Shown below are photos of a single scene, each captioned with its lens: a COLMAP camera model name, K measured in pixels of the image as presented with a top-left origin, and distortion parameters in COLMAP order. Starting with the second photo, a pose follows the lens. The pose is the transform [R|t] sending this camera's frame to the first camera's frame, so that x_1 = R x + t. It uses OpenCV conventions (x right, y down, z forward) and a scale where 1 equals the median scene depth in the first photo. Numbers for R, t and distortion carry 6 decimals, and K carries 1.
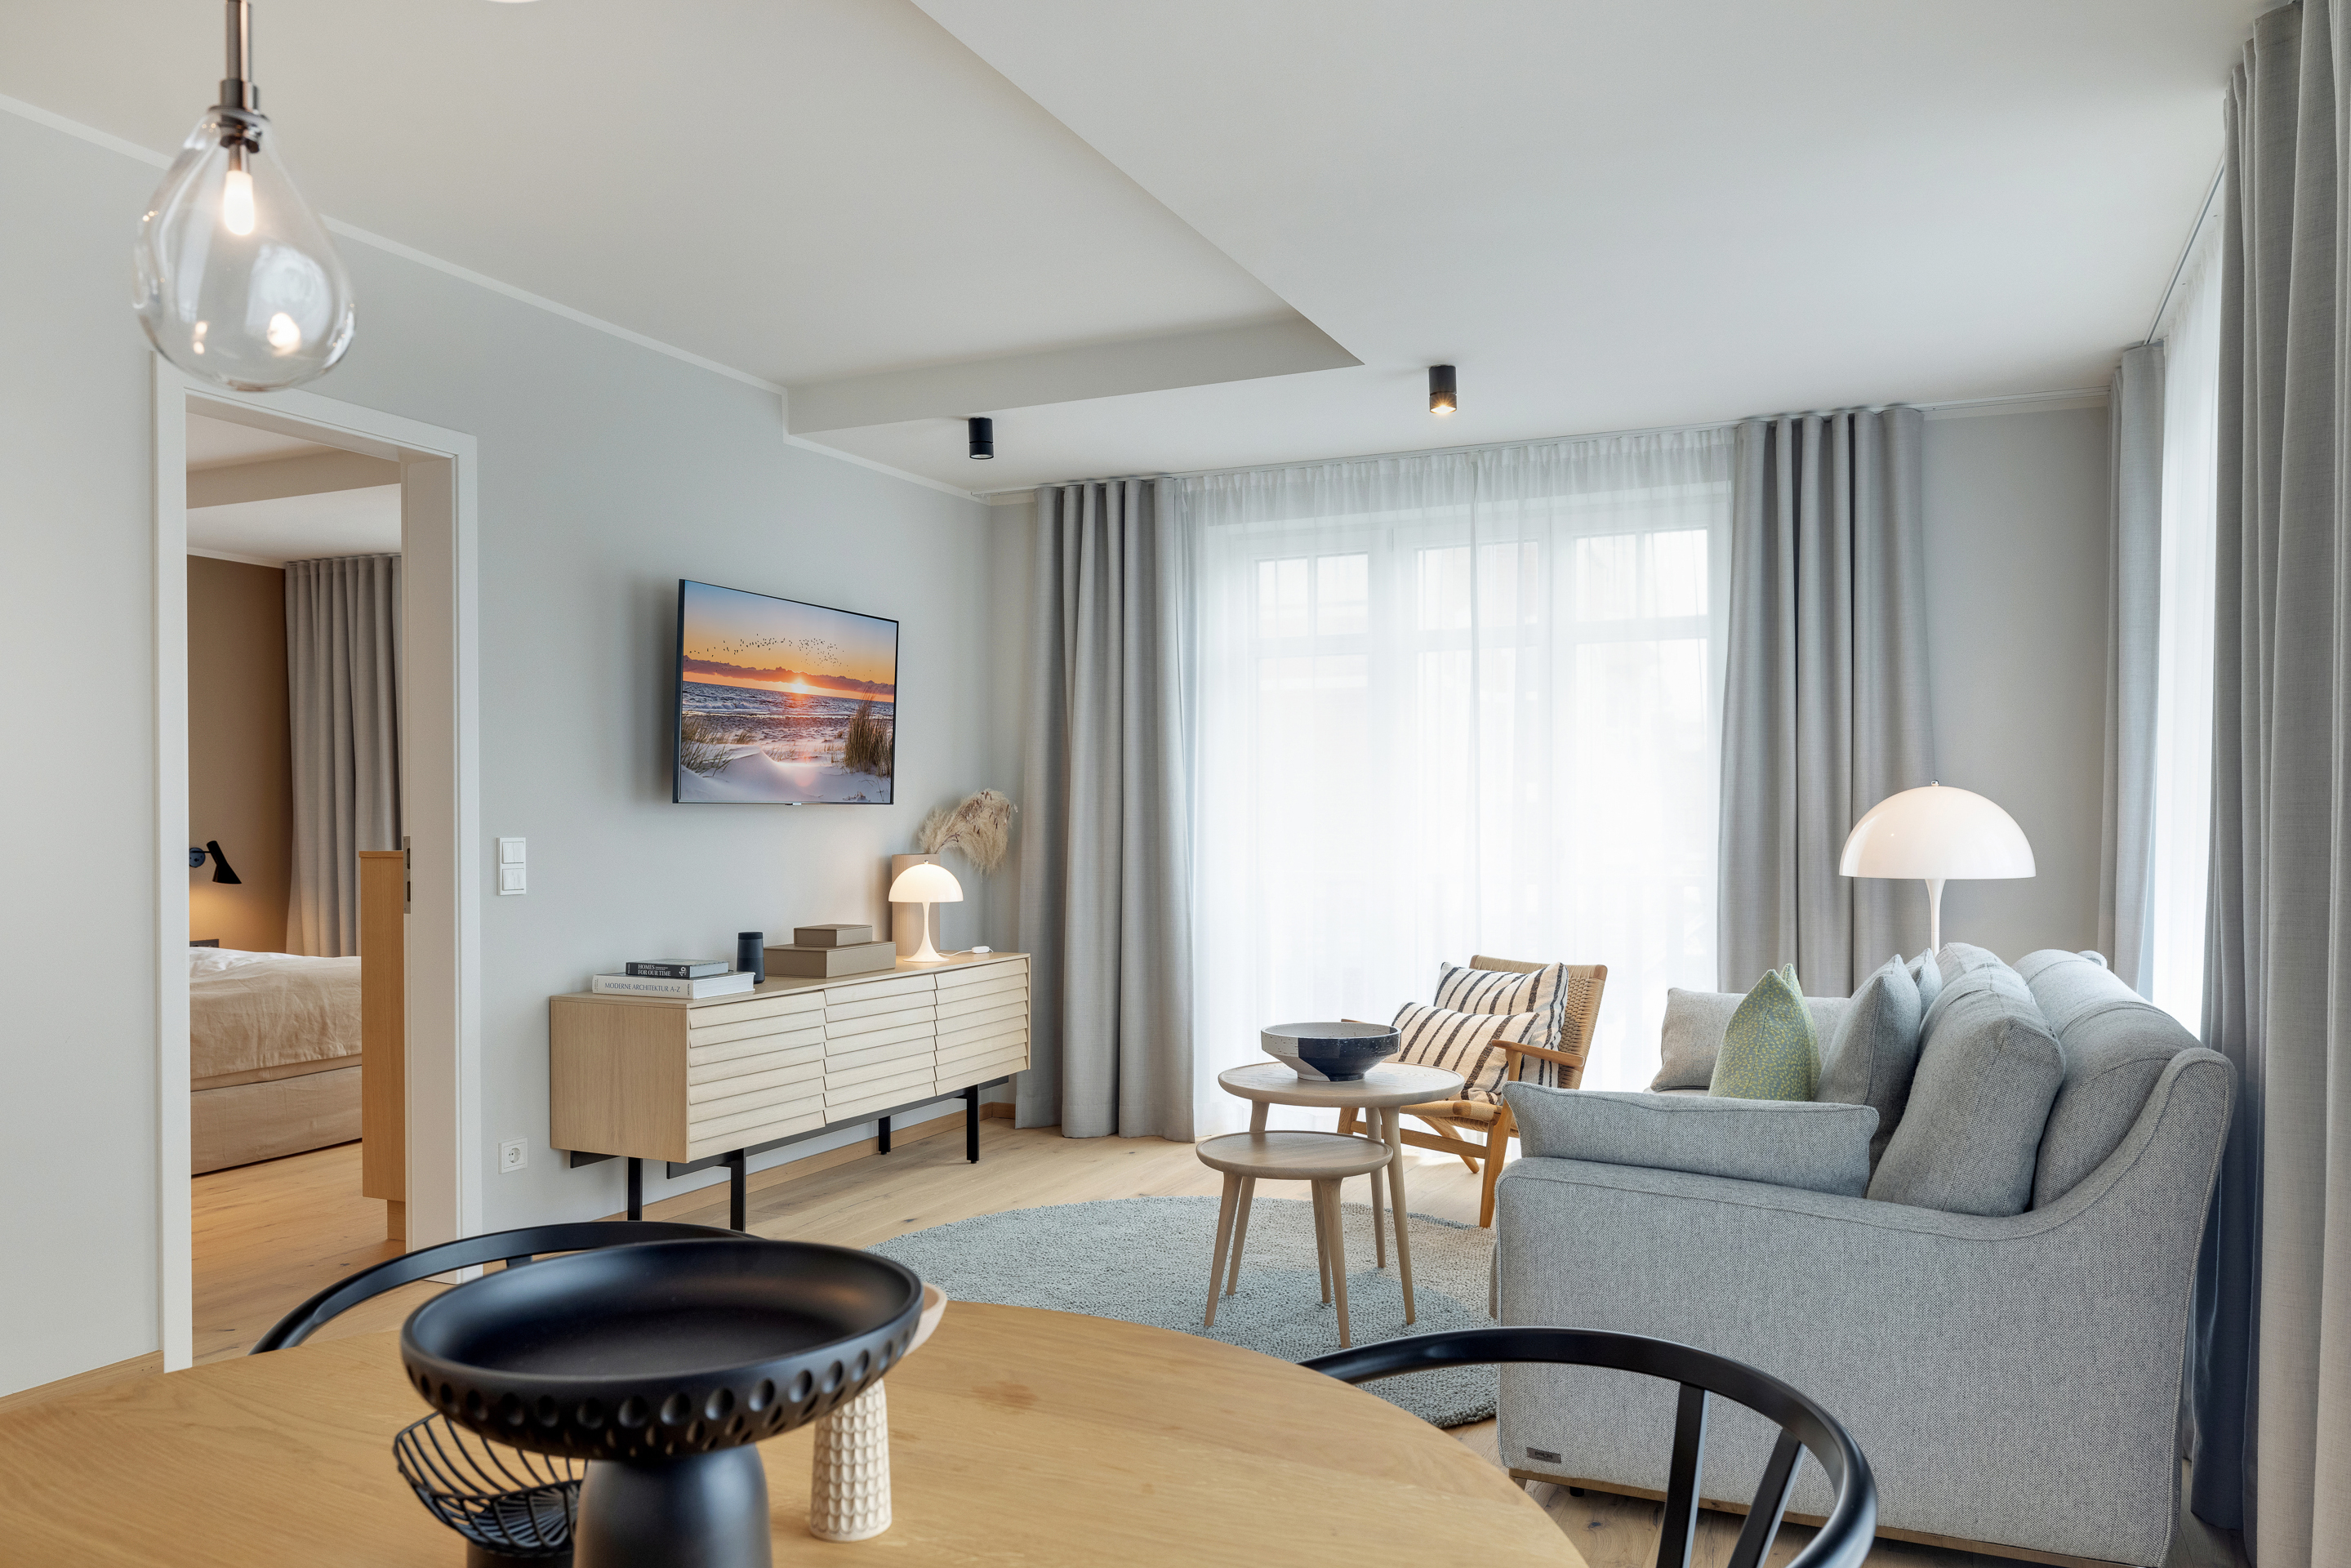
lens RADIAL K [[1657.9, 0, 1169.3], [0, 1657.9, 841.3], [0, 0, 1]] dist [0.003454, 0.001724]
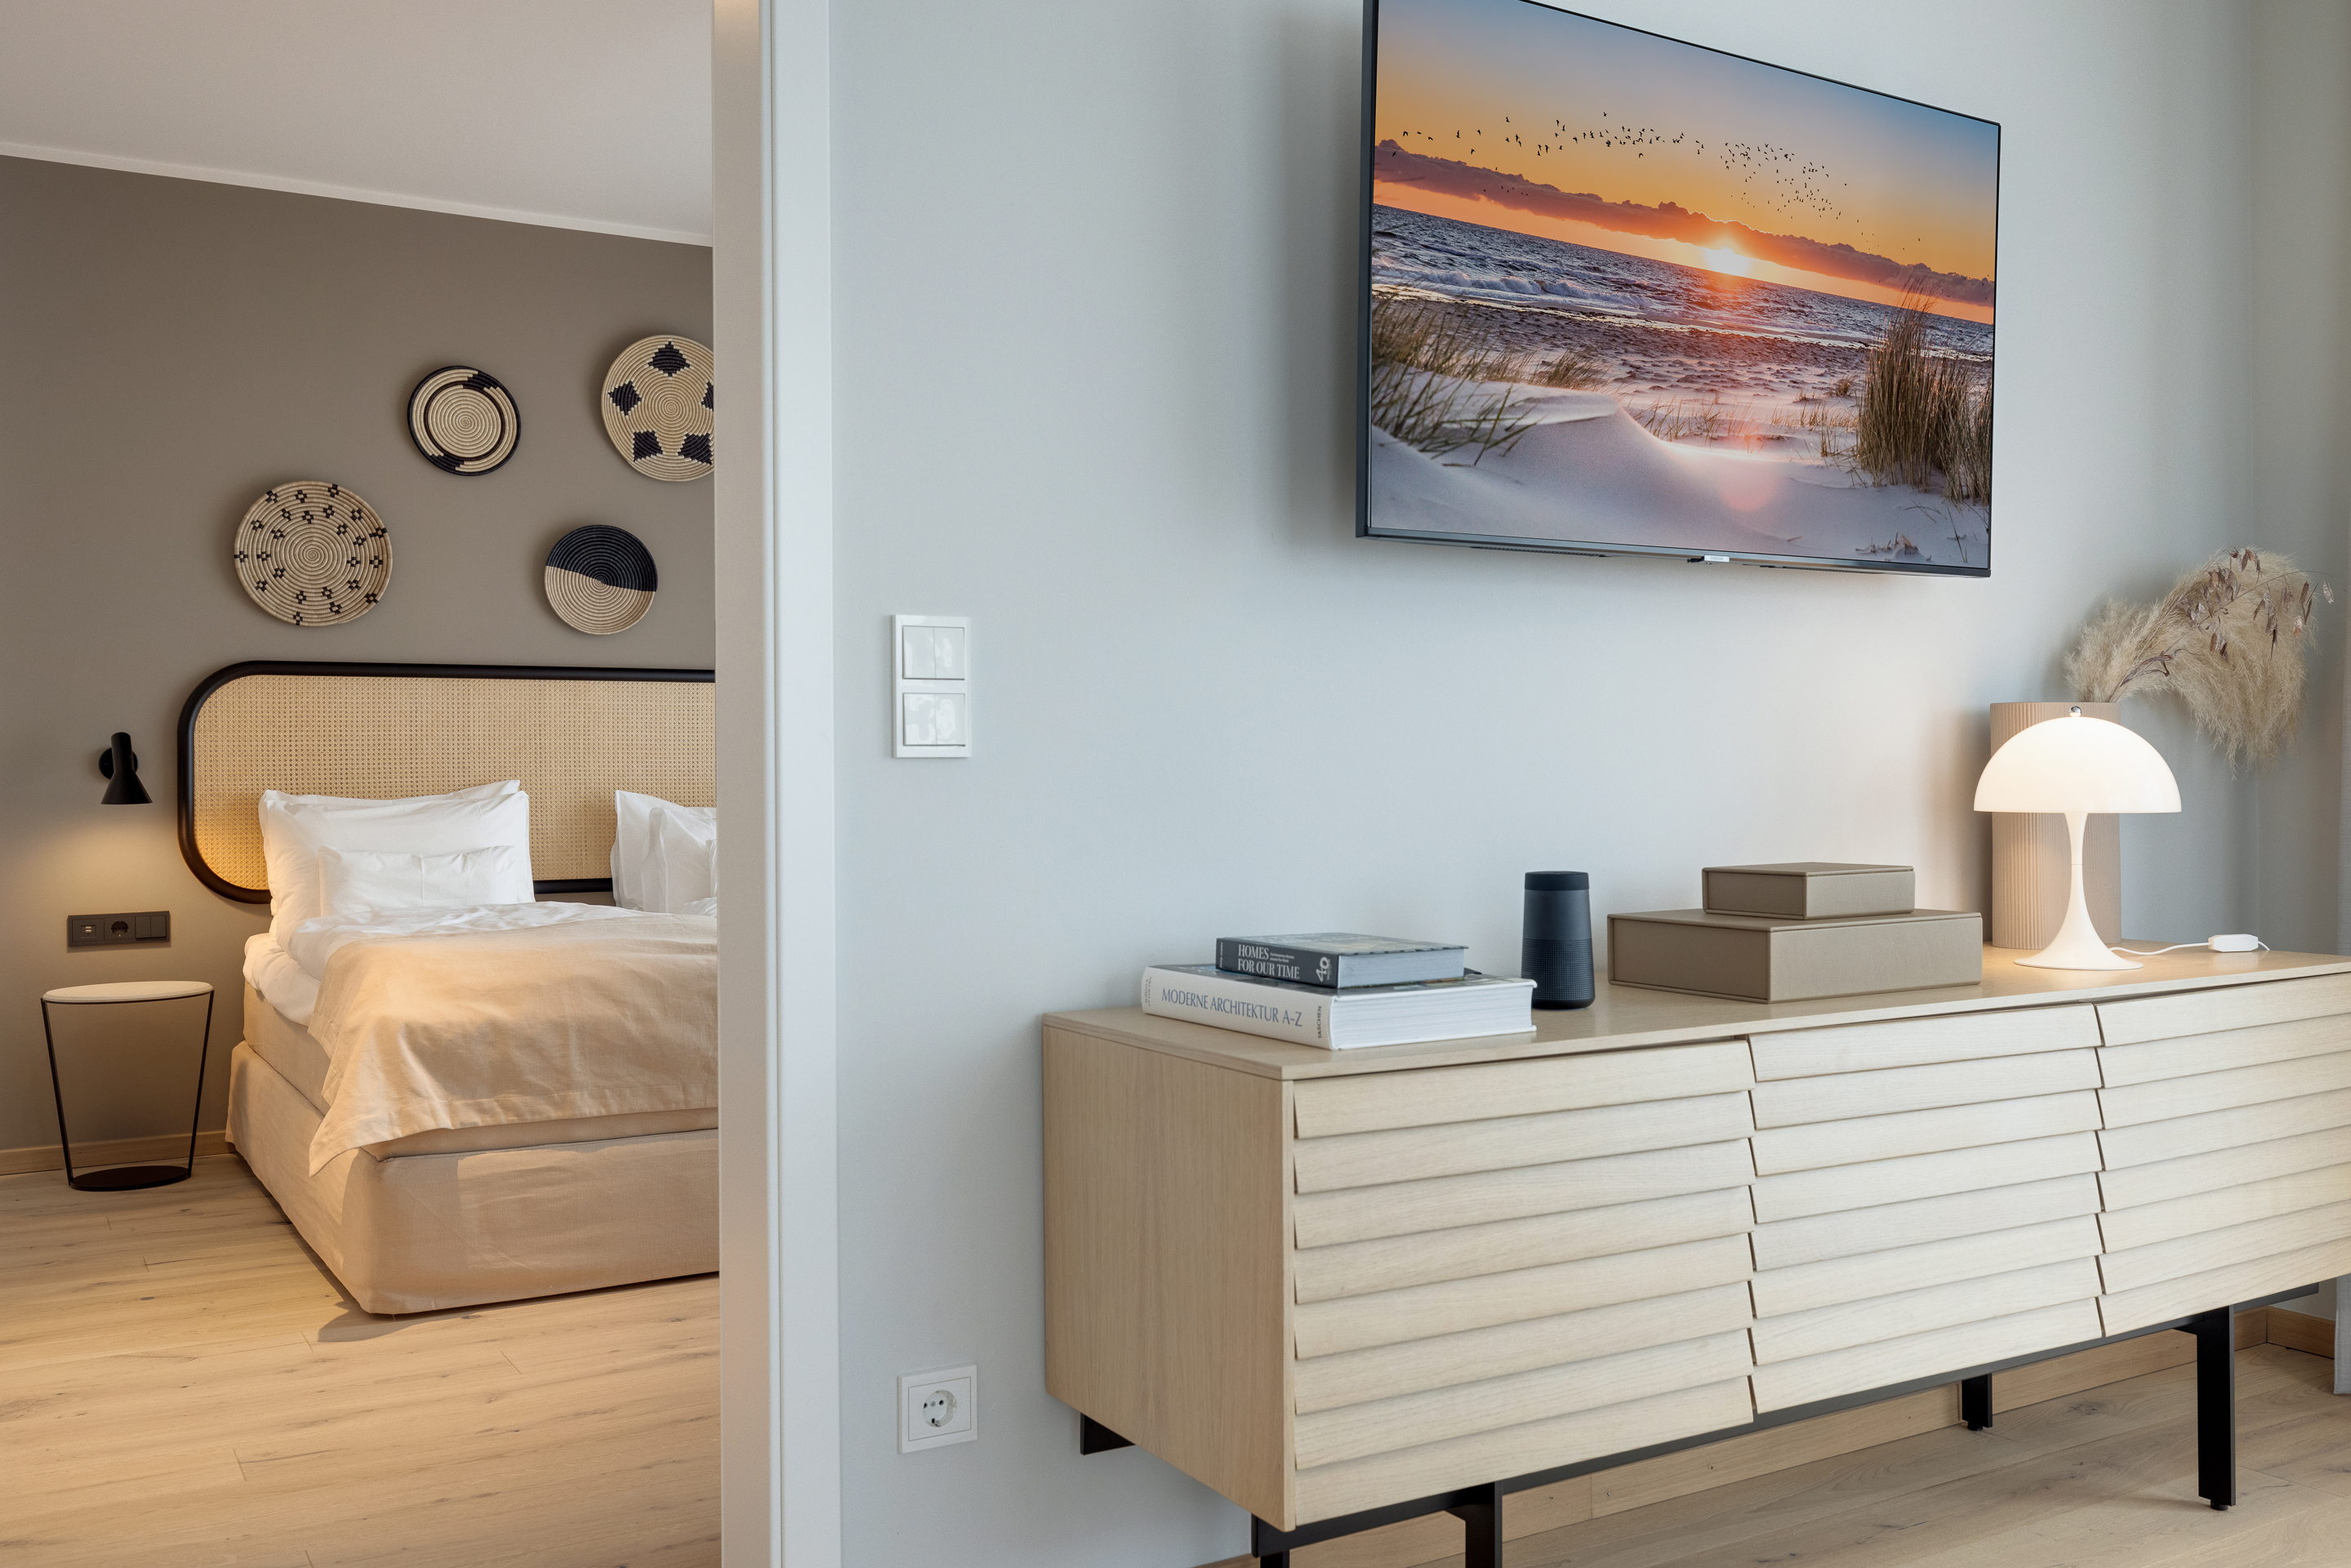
lens RADIAL K [[2073.8, 0, 1280.3], [0, 2073.8, 773.6], [0, 0, 1]] dist [-0.004227, 0.014983]
pose [[0.857570, -0.001192, -0.514366, -0.060642], [-0.004020, 0.999951, -0.009020, 0.033978], [0.514352, 0.009803, 0.857523, 0.515369]]
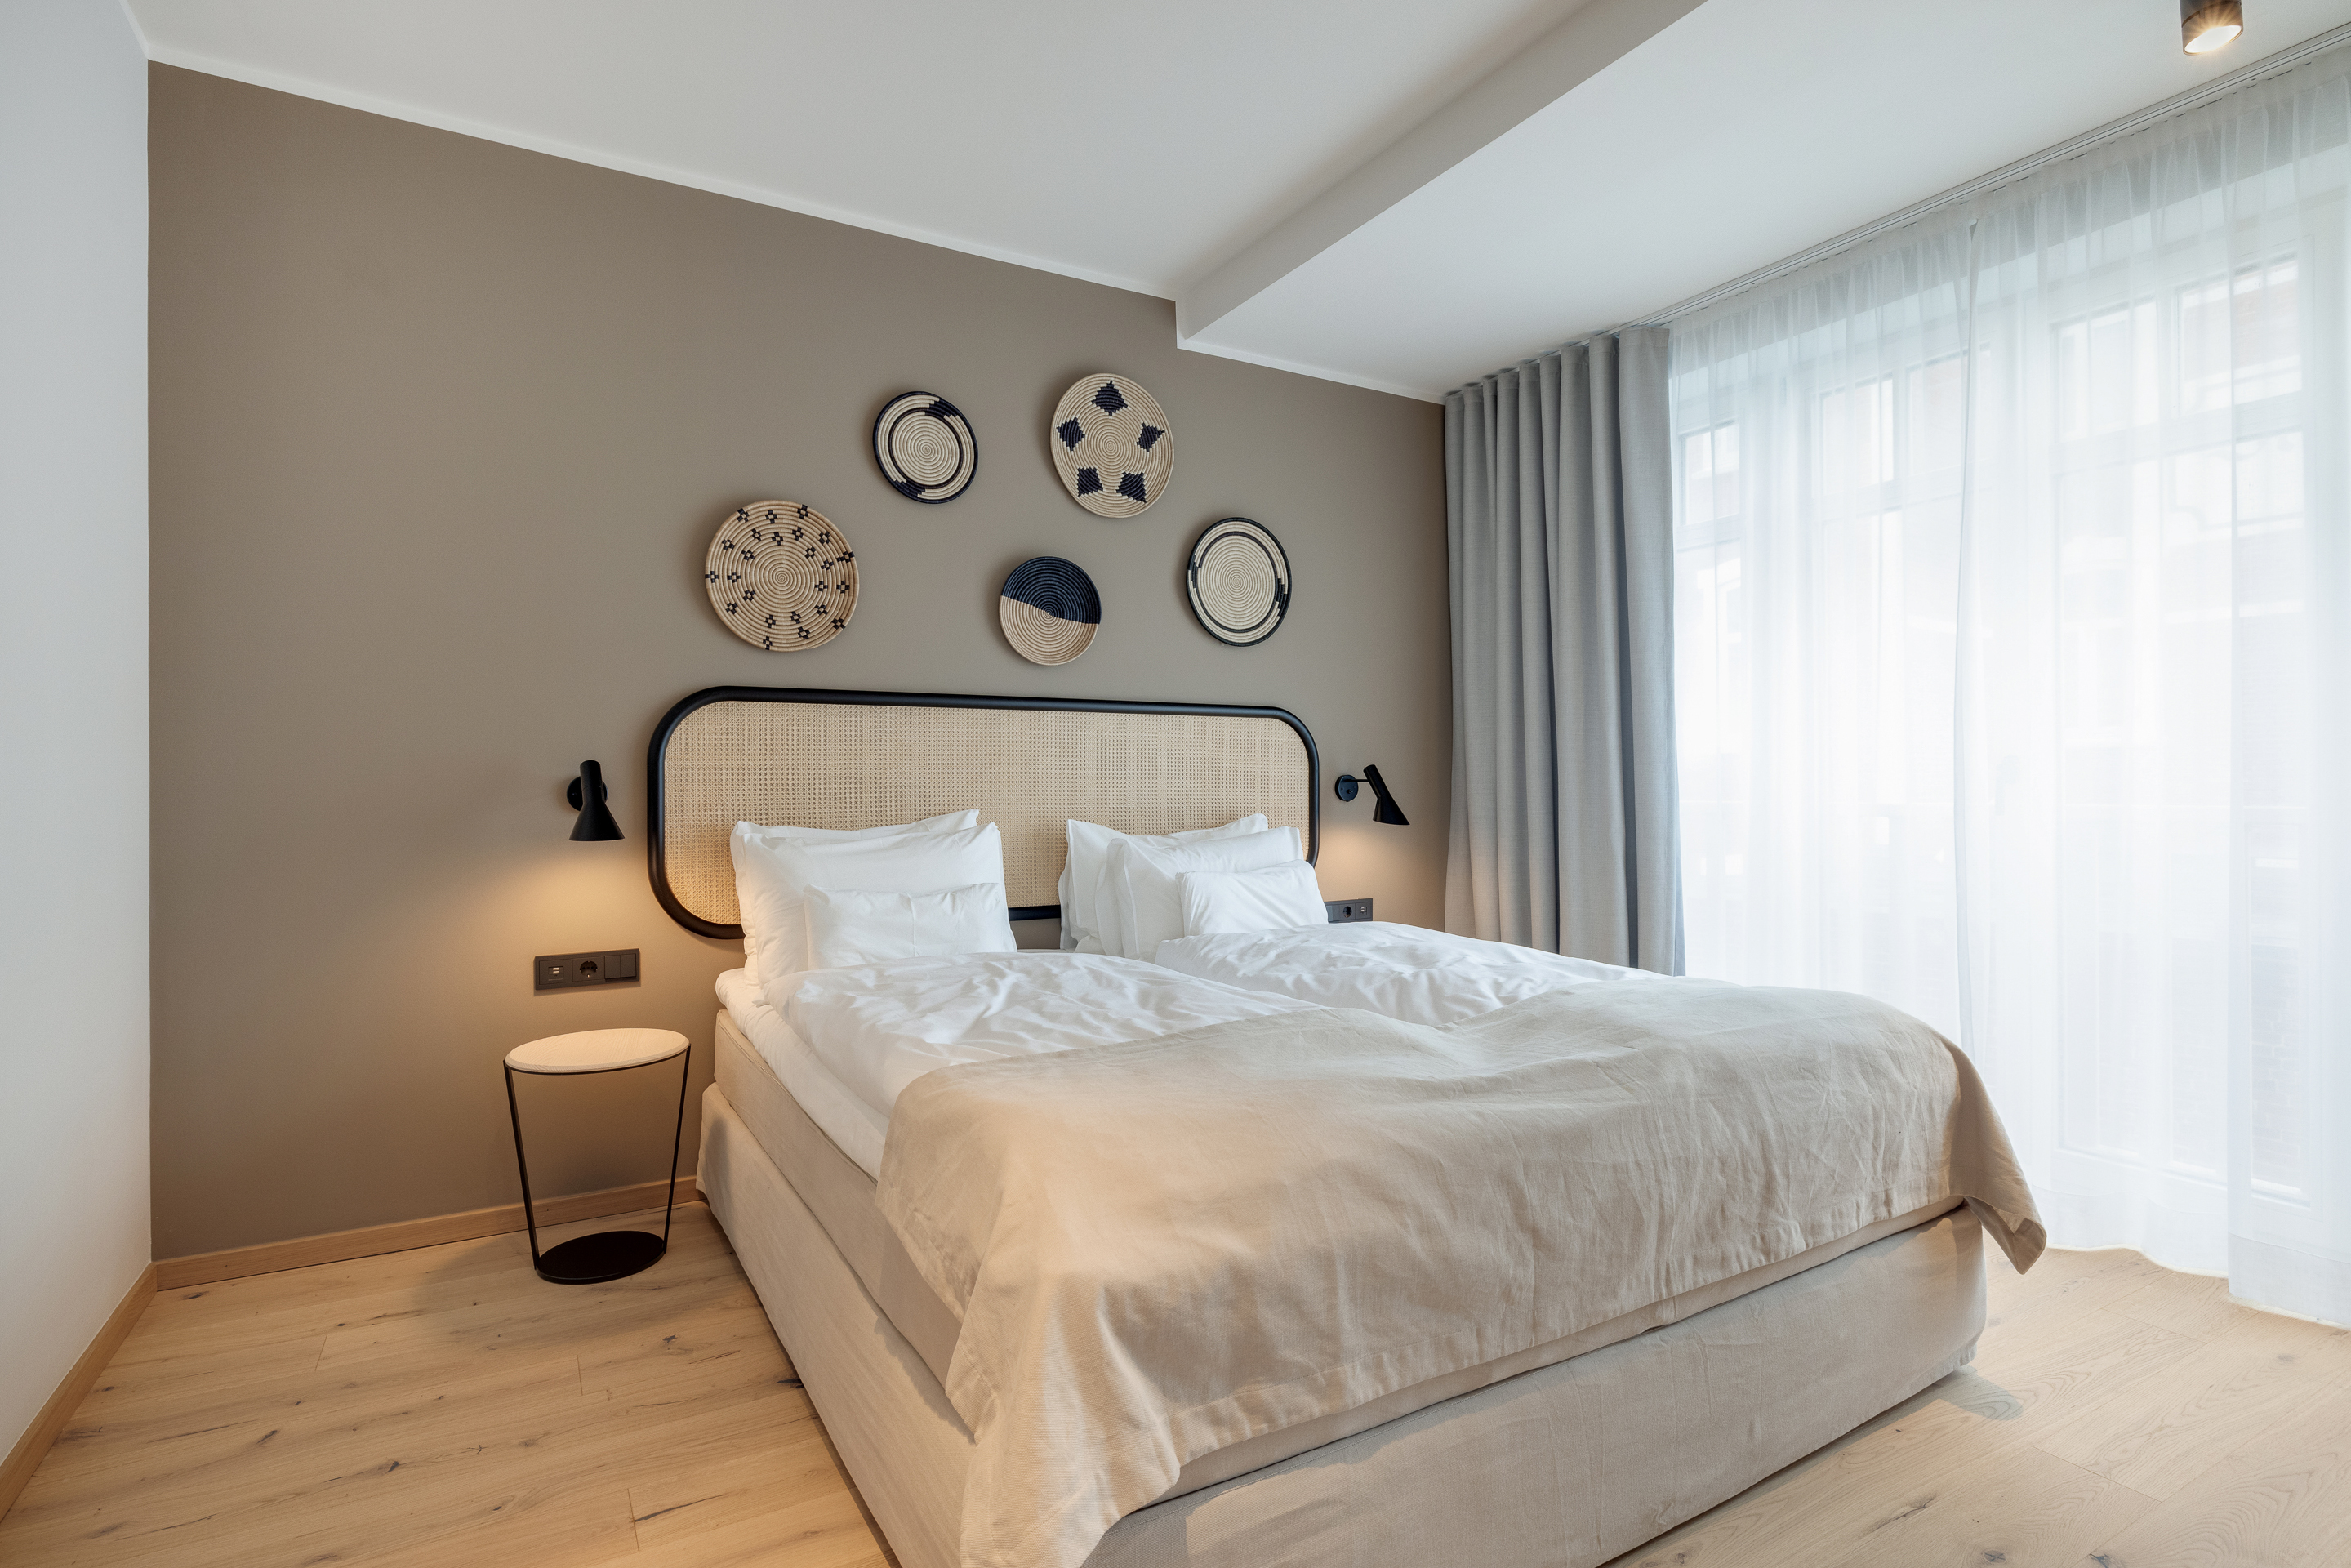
lens RADIAL K [[1170.1, 0, 1171.4], [0, 1170.1, 792.8], [0, 0, 1]] dist [0.000437, 0.000083]
pose [[0.836143, 0.006938, -0.548468, -0.557024], [-0.008962, 0.999959, -0.001013, 0.019937], [0.548438, 0.005763, 0.836171, 0.794224]]
